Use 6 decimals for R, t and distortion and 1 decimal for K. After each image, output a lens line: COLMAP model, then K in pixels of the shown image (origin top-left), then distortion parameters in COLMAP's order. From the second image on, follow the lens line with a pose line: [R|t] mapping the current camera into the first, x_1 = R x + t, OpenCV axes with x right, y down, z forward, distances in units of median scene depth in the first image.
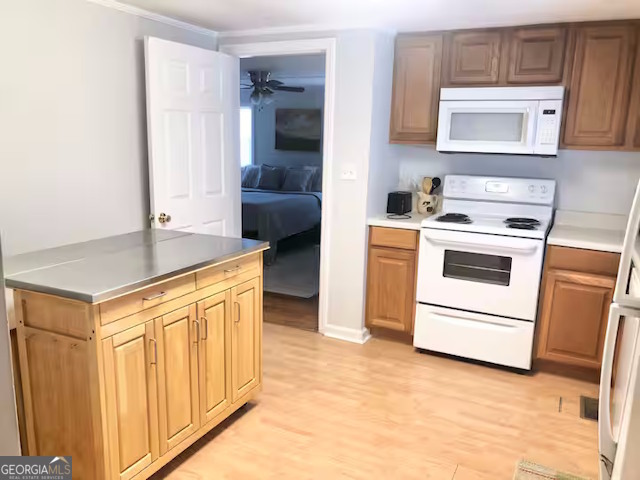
lens RADIAL K [[531.0, 0, 320.7], [0, 531.0, 240.6], [0, 0, 1]] dist [0.015642, 0.012972]
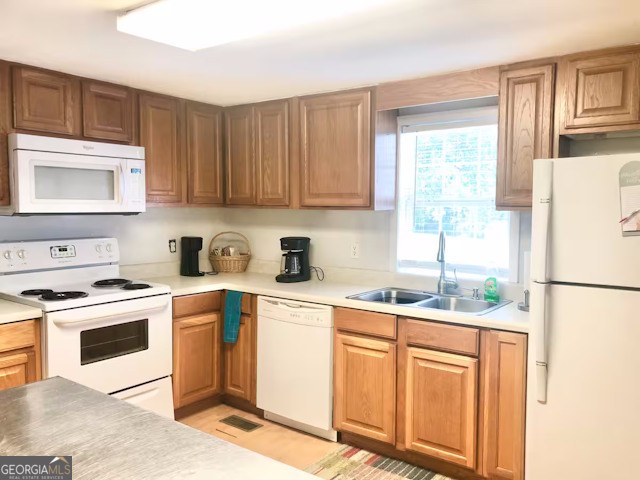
lens RADIAL K [[531.0, 0, 320.4], [0, 531.0, 240.5], [0, 0, 1]] dist [0.015642, 0.012972]
pose [[0.171264, -0.091911, 0.980929, -0.508389], [0.183305, 0.981227, 0.059935, -0.104924], [-0.968023, 0.169545, 0.184897, 0.482812]]
